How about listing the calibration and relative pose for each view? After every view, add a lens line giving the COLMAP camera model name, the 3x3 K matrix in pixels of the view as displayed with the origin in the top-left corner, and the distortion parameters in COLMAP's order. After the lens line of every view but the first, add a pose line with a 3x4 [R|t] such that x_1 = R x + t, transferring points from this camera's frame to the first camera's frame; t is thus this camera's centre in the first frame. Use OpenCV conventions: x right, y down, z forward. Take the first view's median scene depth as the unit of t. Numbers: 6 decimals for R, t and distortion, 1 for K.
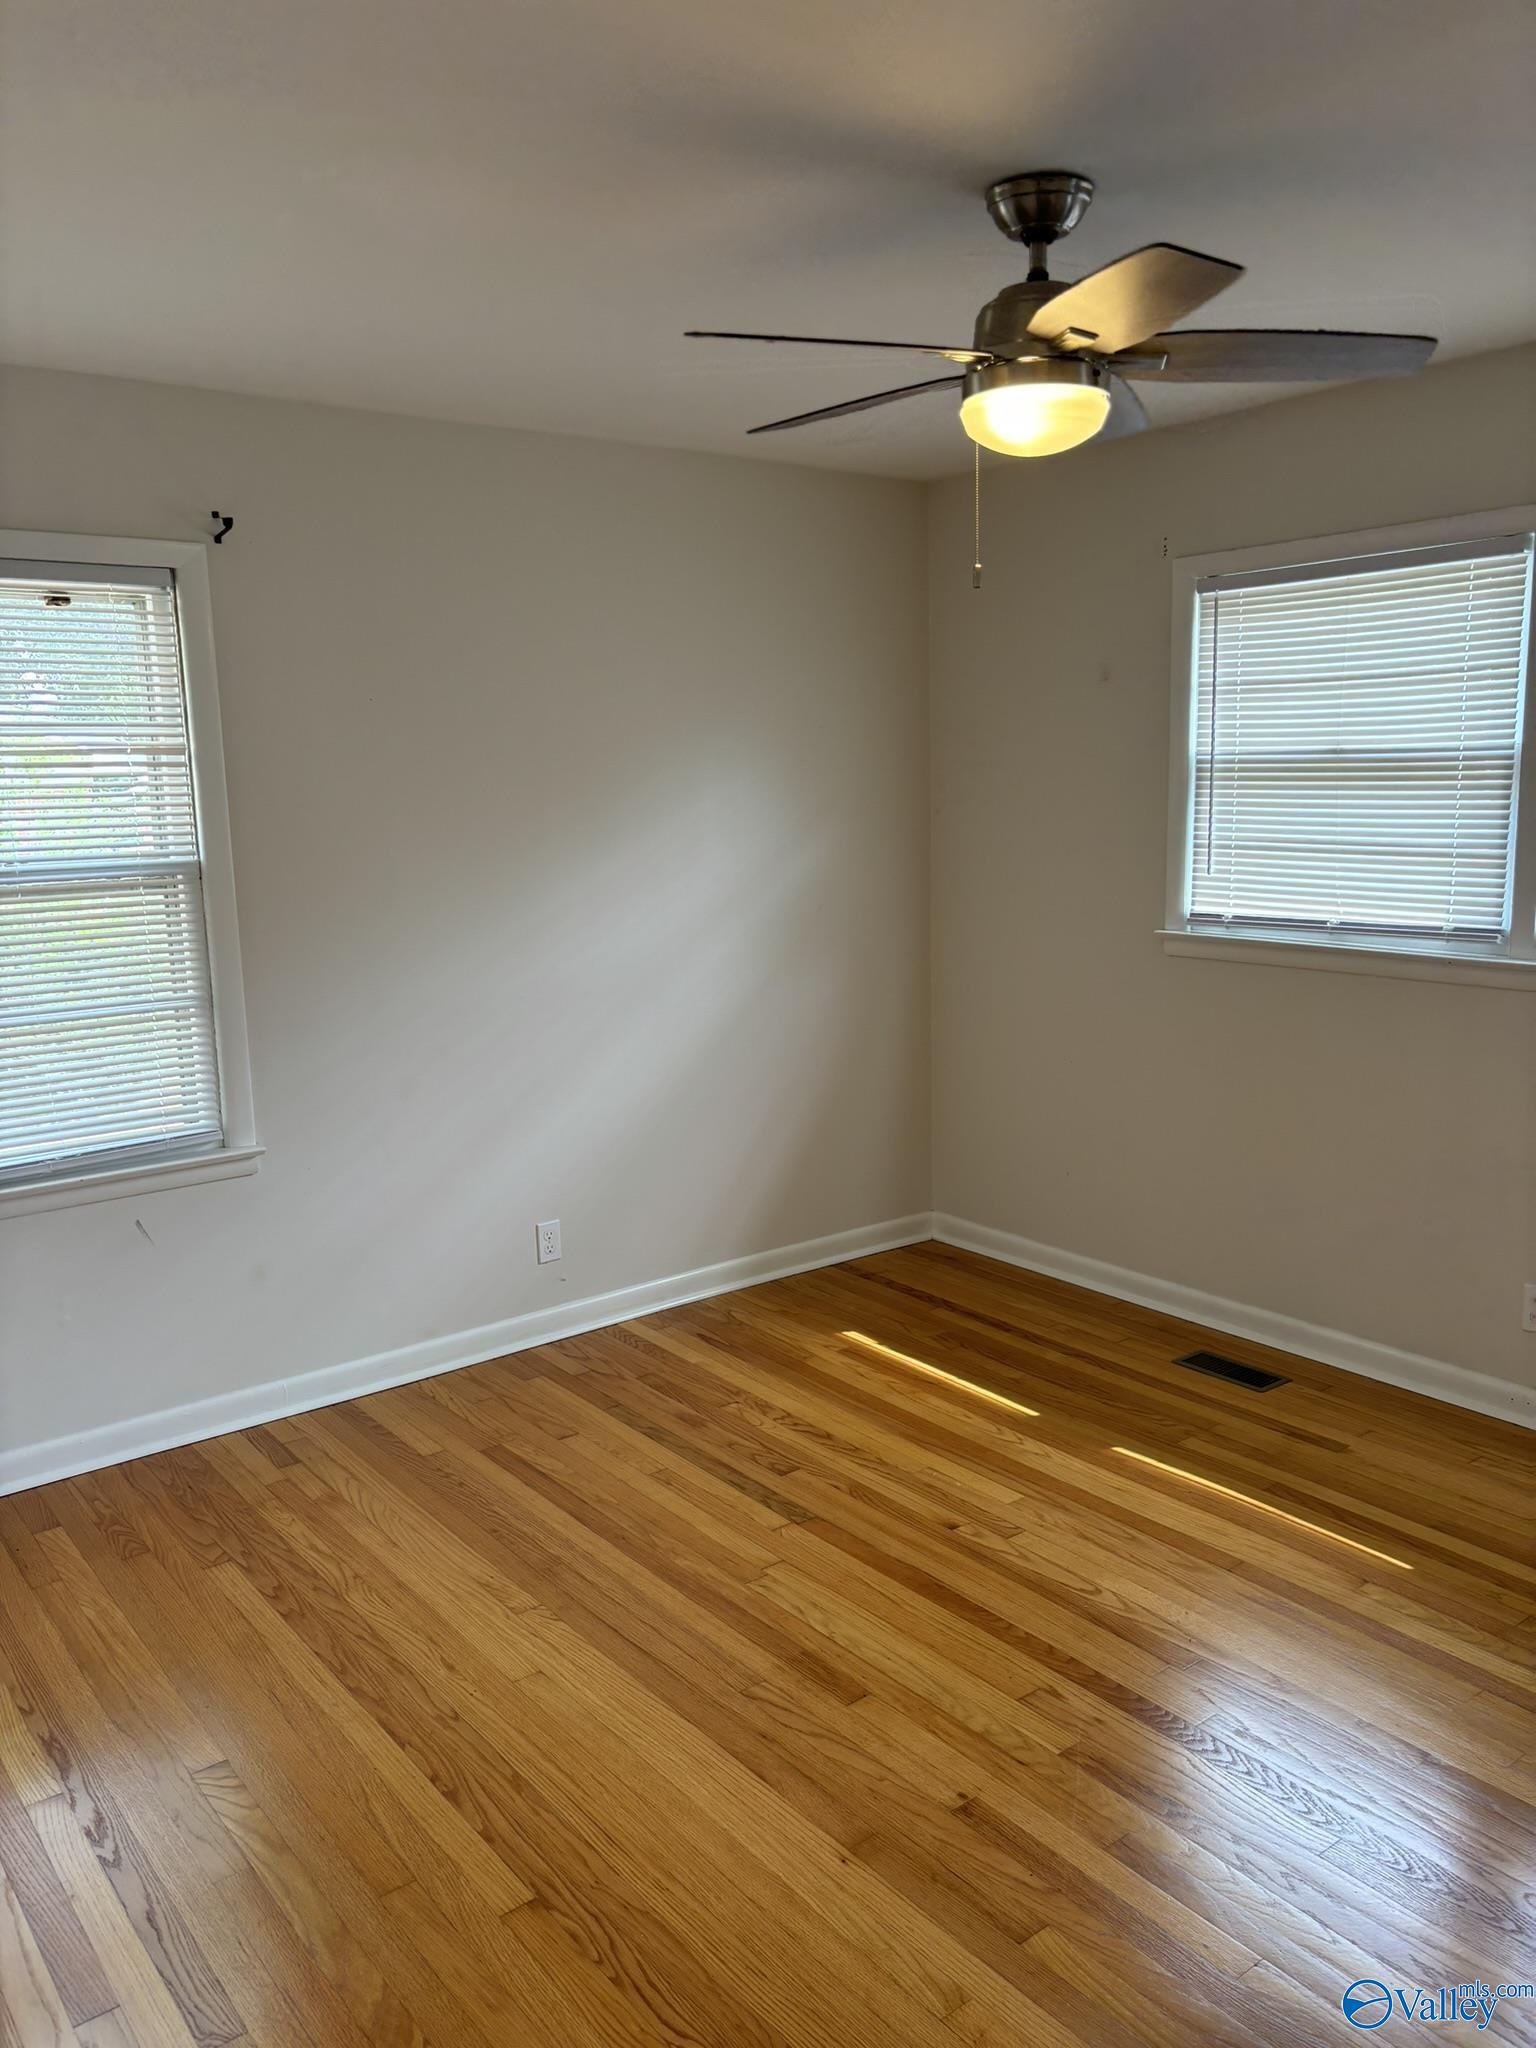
lens RADIAL K [[1550.3, 0, 745.8], [0, 1550.3, 1033.1], [0, 0, 1]] dist [0.034676, -0.048801]
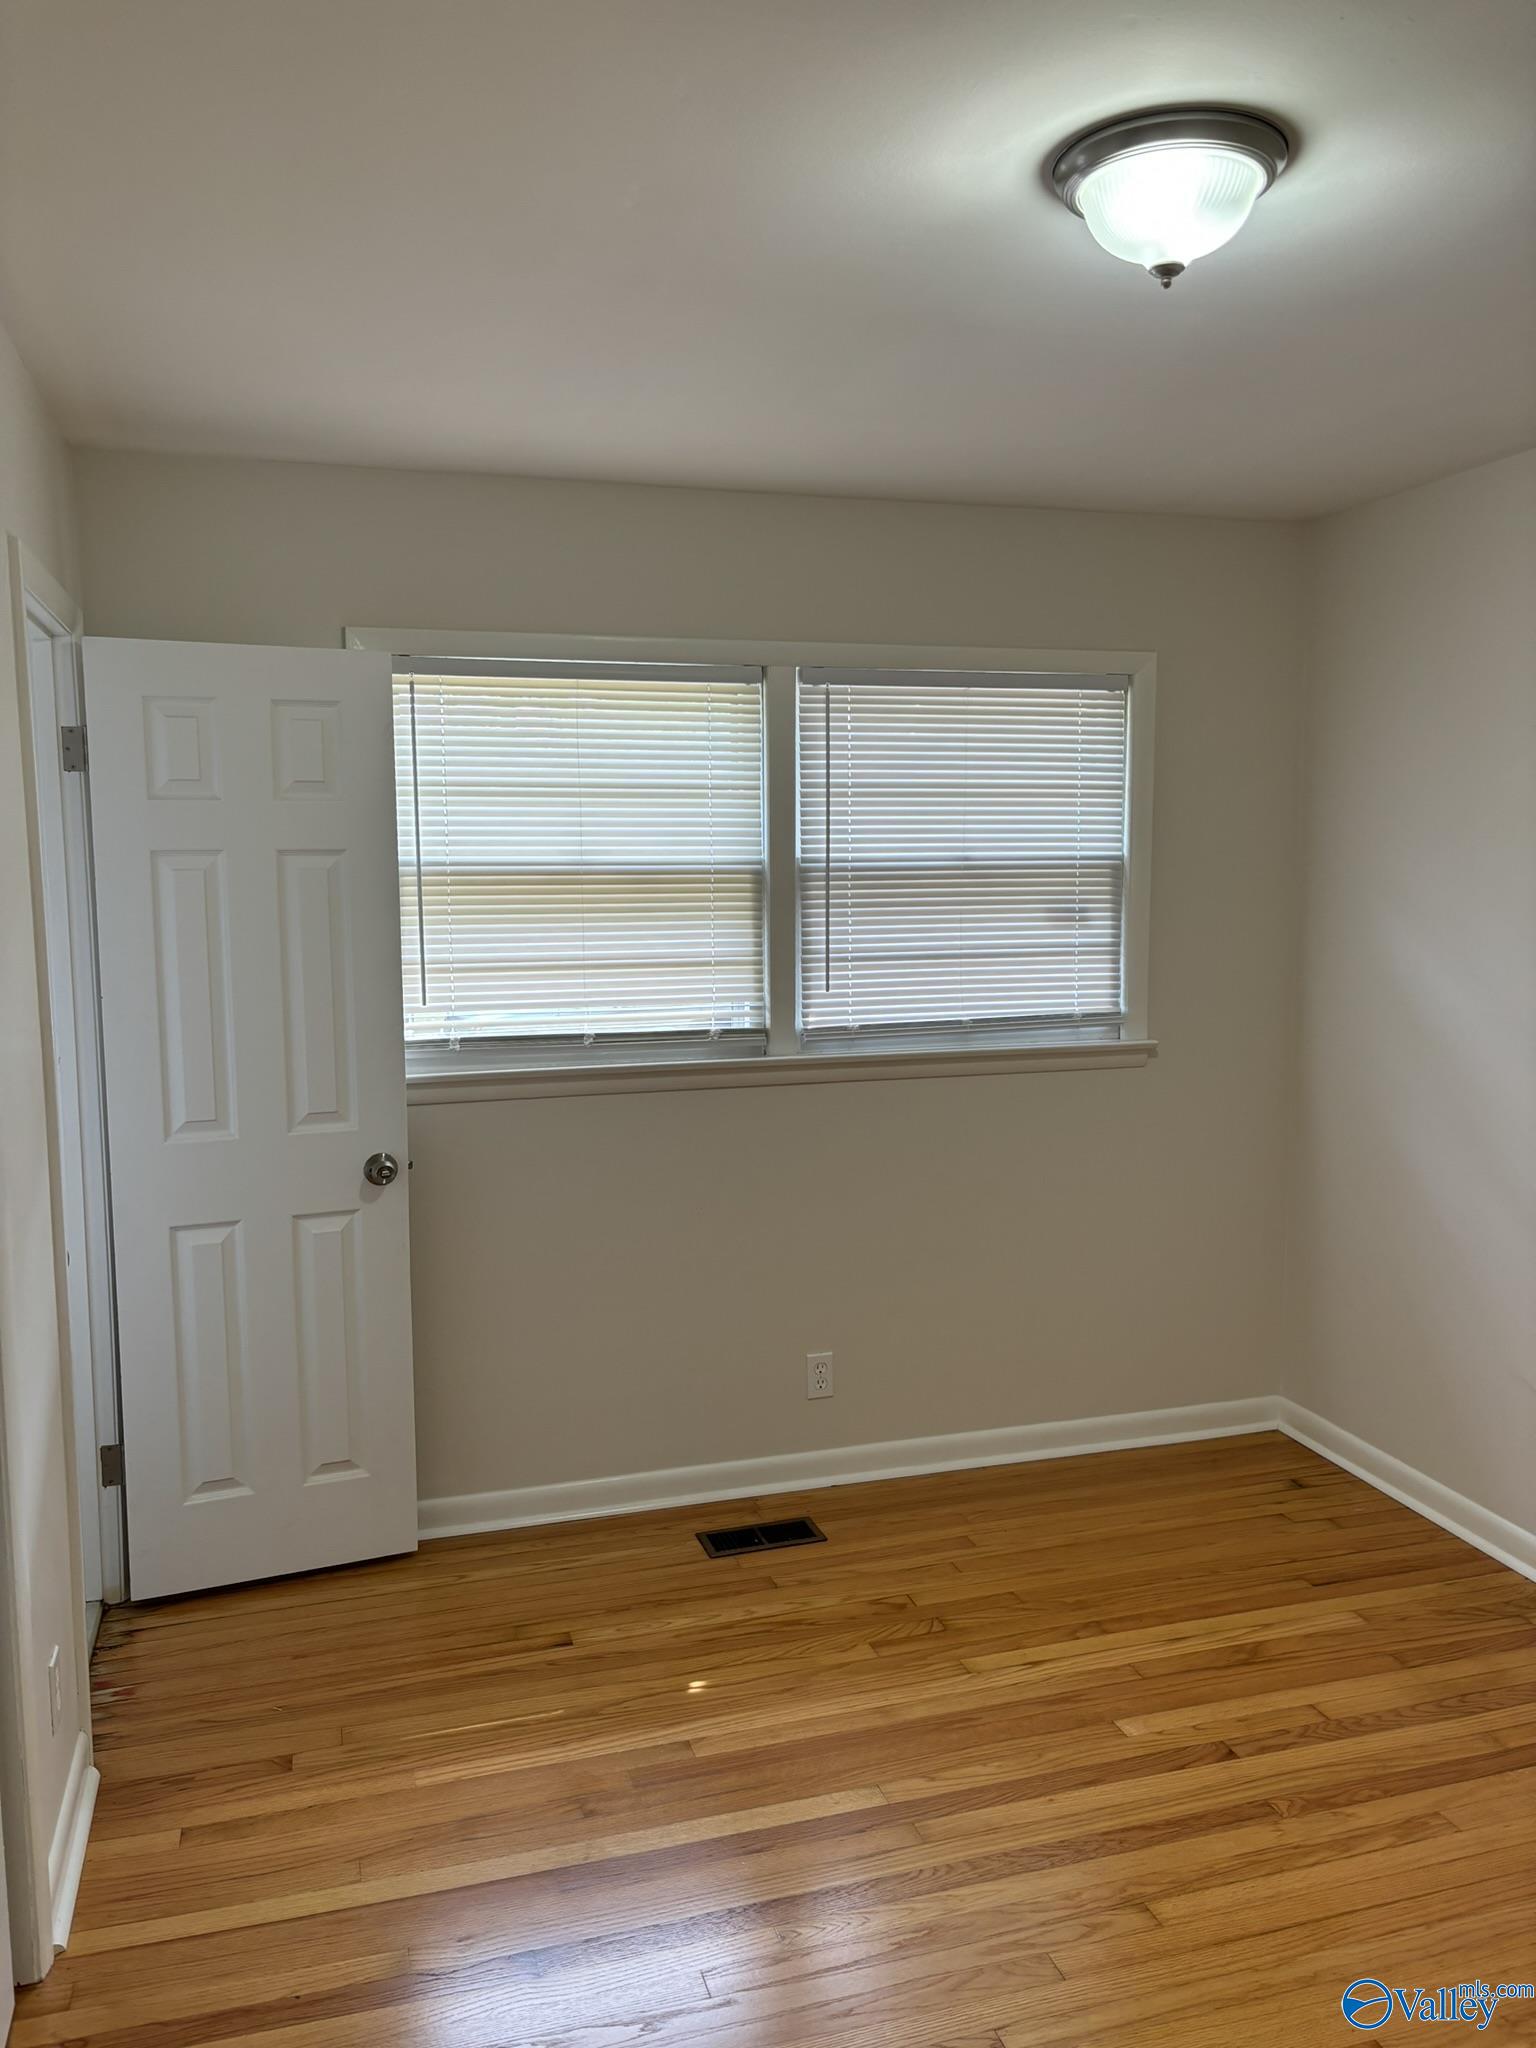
lens RADIAL K [[1550.3, 0, 745.8], [0, 1550.3, 1033.1], [0, 0, 1]] dist [0.034676, -0.048801]
pose [[0.368767, -0.080629, 0.926018, -0.504364], [0.157942, 0.987179, 0.023057, -0.095225], [-0.916005, 0.137754, 0.376774, 0.635642]]
